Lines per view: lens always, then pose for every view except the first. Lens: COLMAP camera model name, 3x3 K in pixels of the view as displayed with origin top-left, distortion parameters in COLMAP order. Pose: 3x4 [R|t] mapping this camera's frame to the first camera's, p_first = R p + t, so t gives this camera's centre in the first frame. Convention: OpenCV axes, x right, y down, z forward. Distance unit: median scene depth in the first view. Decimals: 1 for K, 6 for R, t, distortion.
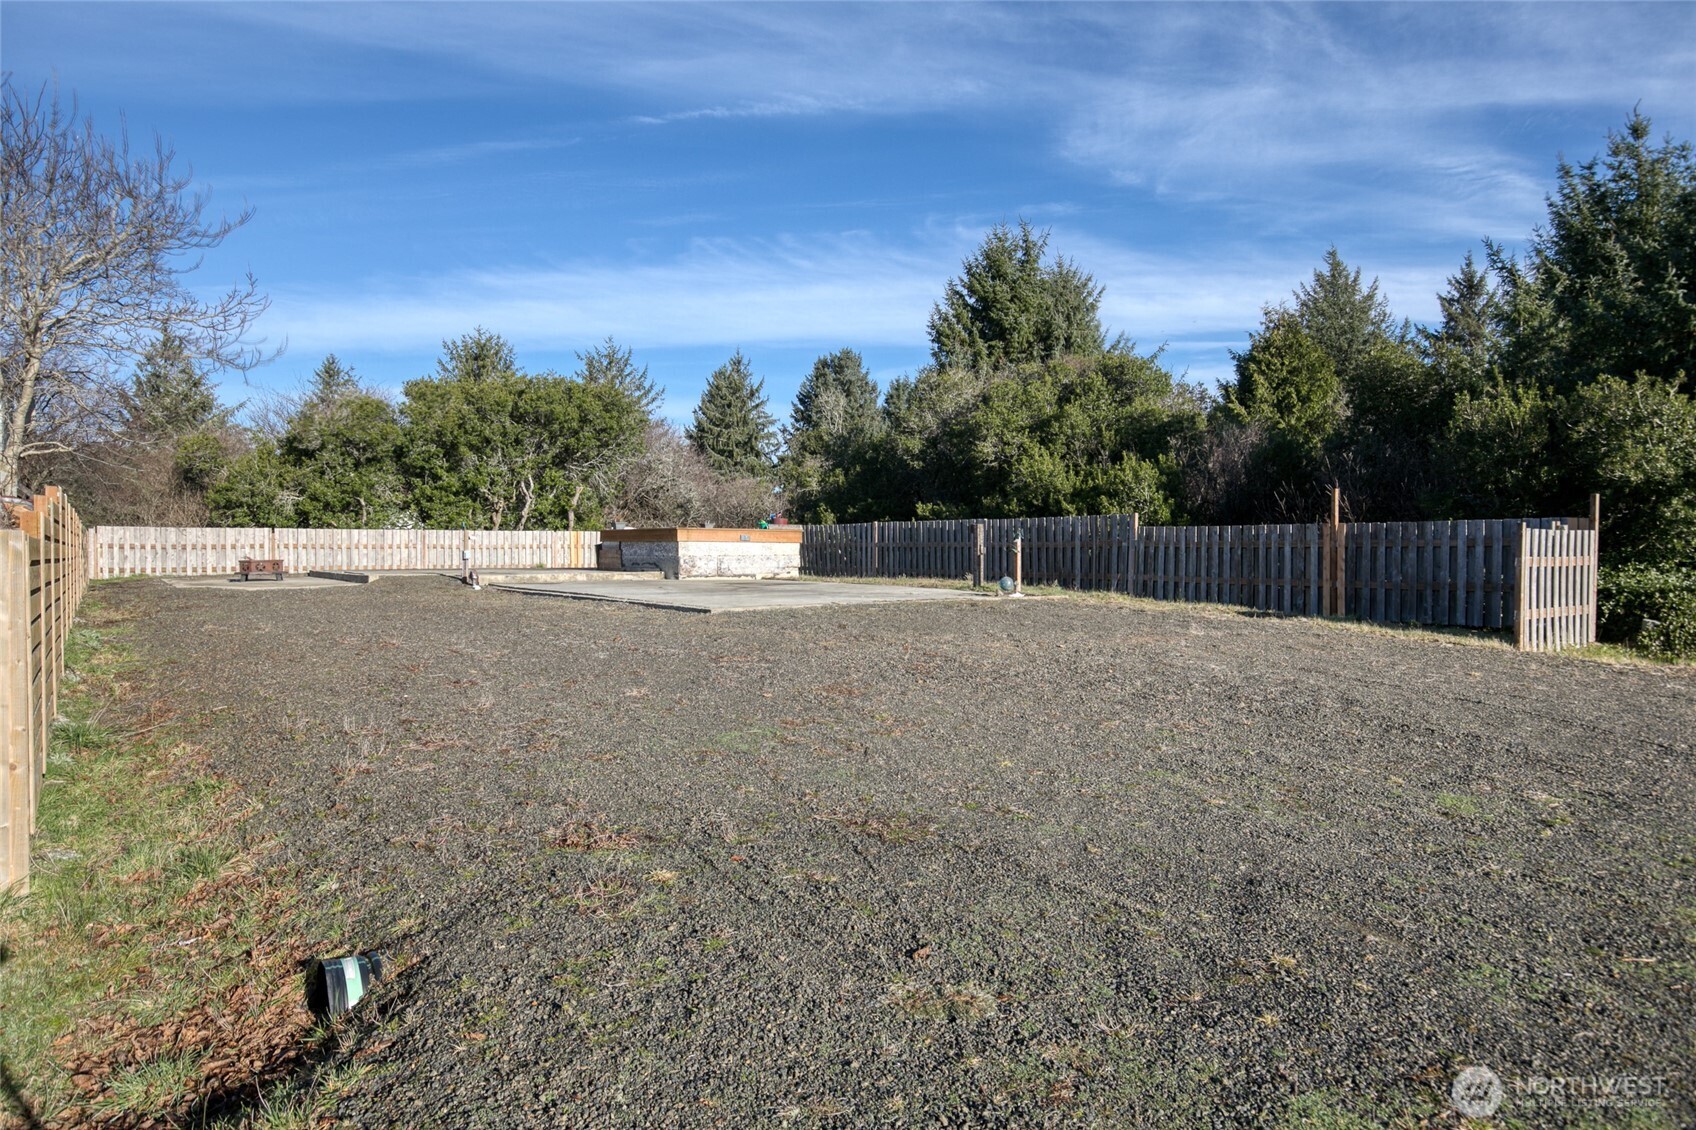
lens RADIAL K [[1010.8, 0, 848.0], [0, 1010.8, 565.0], [0, 0, 1]] dist [-0.010786, -0.000522]
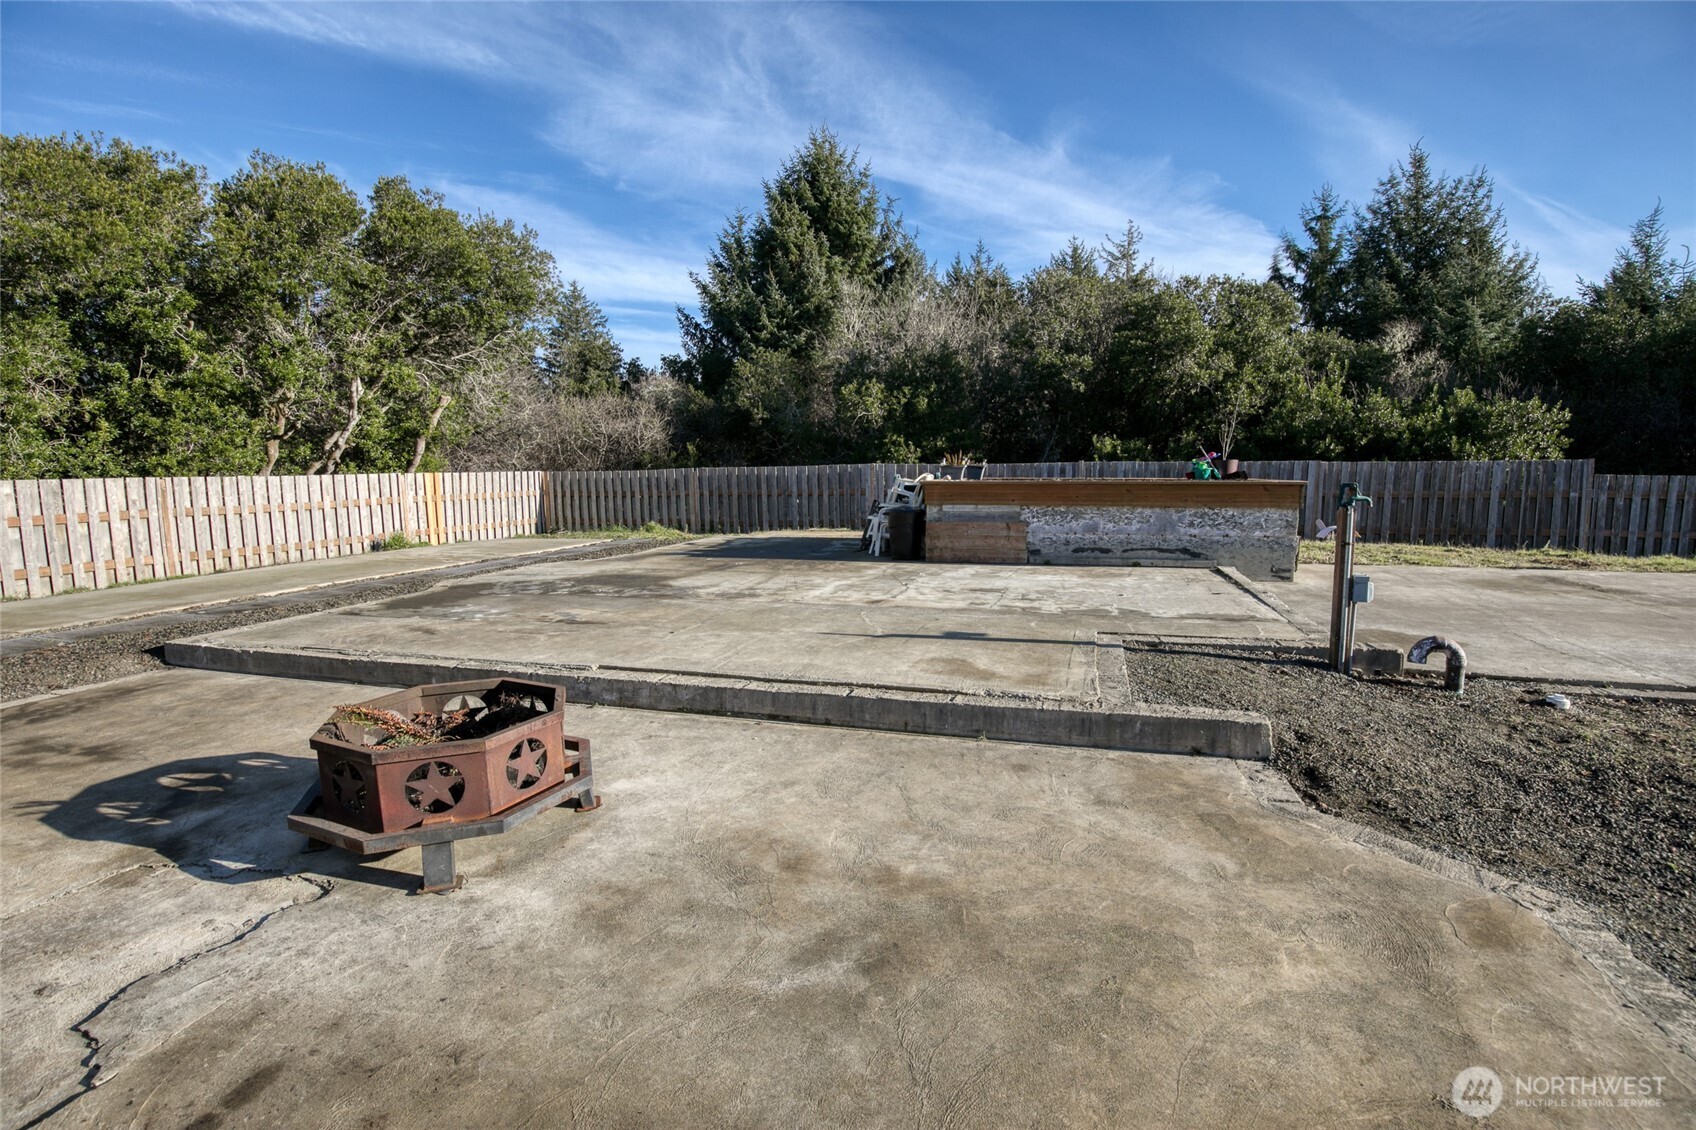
lens RADIAL K [[778.3, 0, 848.0], [0, 778.3, 565.0], [0, 0, 1]] dist [-0.030697, 0.001613]
pose [[0.794397, -0.082332, 0.601793, -0.380932], [0.018855, 0.993636, 0.111052, -0.027614], [-0.607106, -0.076872, 0.790894, 0.535004]]
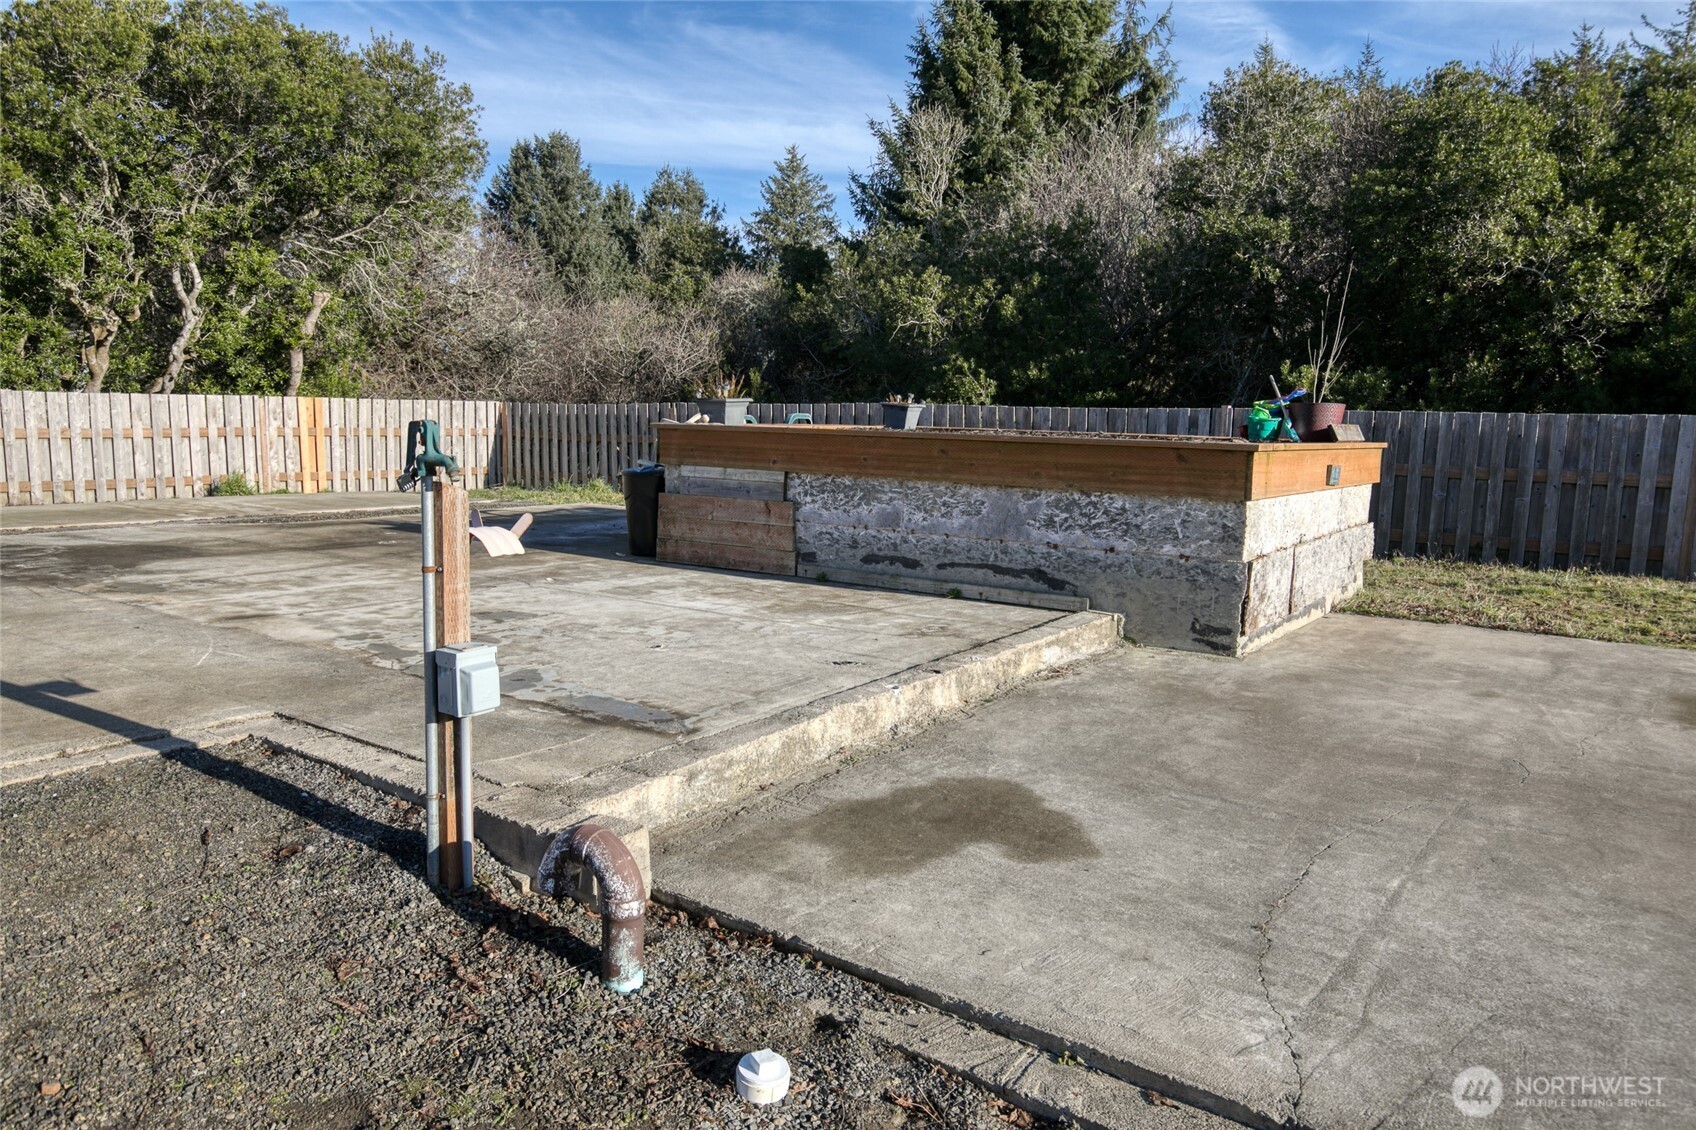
lens RADIAL K [[1123.6, 0, 848.0], [0, 1123.6, 565.0], [0, 0, 1]] dist [0.003147, 0.002315]
pose [[0.948411, -0.021886, 0.316288, -0.221809], [-0.016625, 0.992809, 0.118548, -0.025006], [-0.316608, -0.117691, 0.941227, 0.501878]]
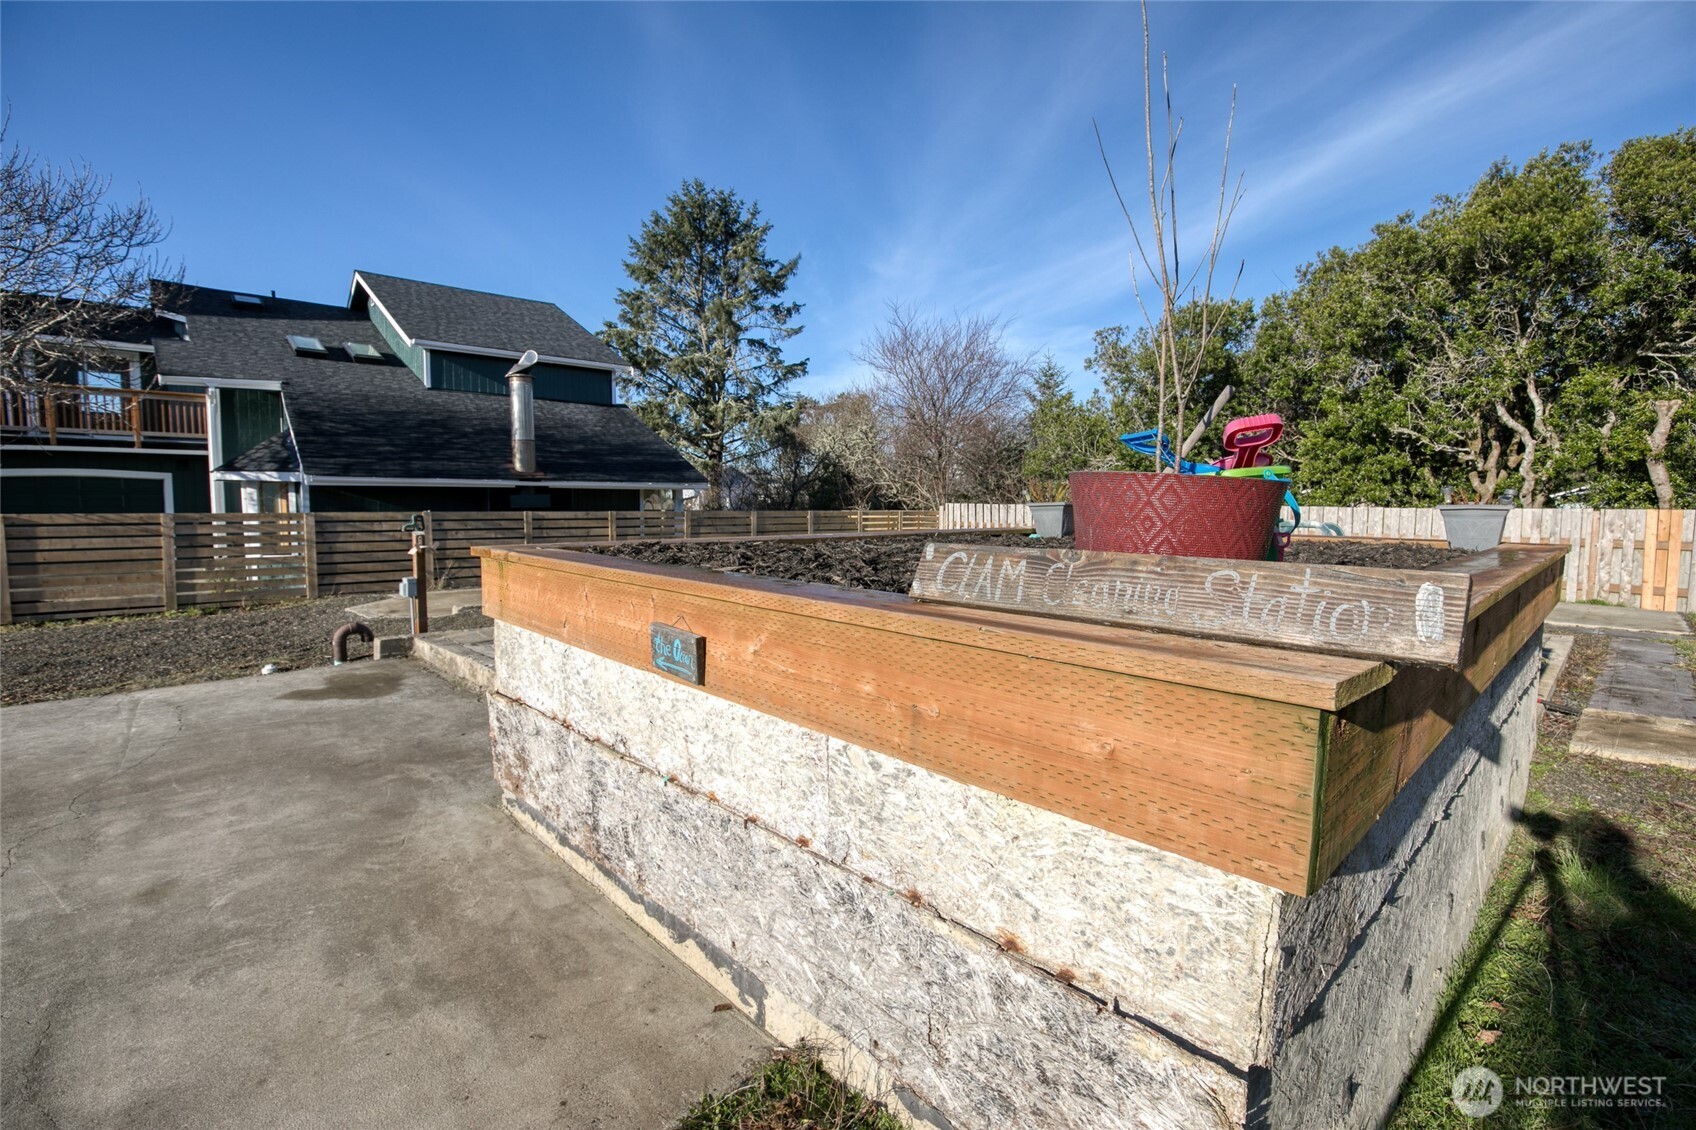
lens RADIAL K [[778.3, 0, 848.0], [0, 778.3, 565.0], [0, 0, 1]] dist [-0.030697, 0.001613]
pose [[0.122624, 0.076884, -0.989471, -0.011081], [-0.021101, 0.996971, 0.074852, -0.029527], [0.992229, 0.011700, 0.123875, 0.675178]]
